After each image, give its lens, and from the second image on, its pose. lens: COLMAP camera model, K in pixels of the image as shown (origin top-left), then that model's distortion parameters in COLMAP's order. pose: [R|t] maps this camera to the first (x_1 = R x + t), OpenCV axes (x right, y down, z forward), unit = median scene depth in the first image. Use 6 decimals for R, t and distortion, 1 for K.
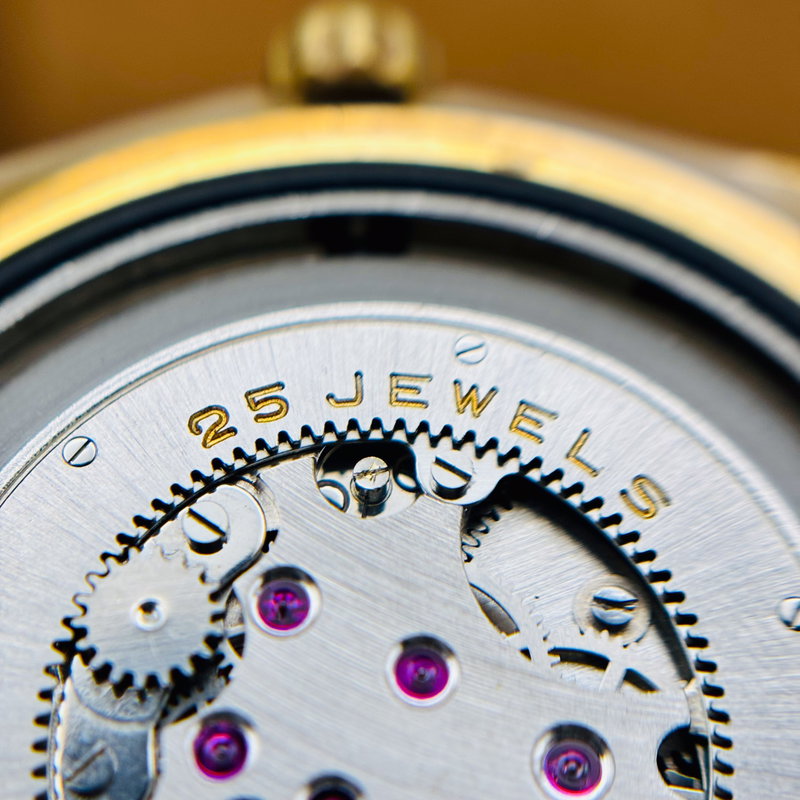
lens RADIAL K [[1687.2, 0, 378.8], [0, 1687.2, 345.8], [0, 0, 1]] dist [0.263689, 0.673238]
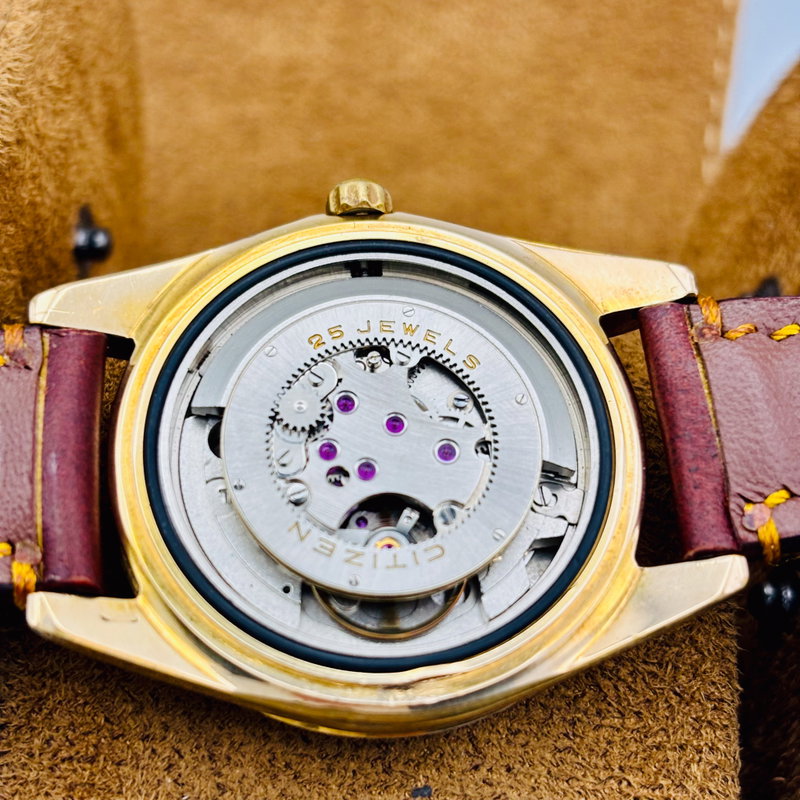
lens RADIAL K [[1675.2, 0, 380.1], [0, 1675.2, 366.8], [0, 0, 1]] dist [0.599506, -2.653567]
pose [[0.997806, -0.025521, 0.061087, -0.166399], [0.021395, 0.997505, 0.067269, -0.095289], [-0.062652, -0.065814, 0.995863, -1.772228]]
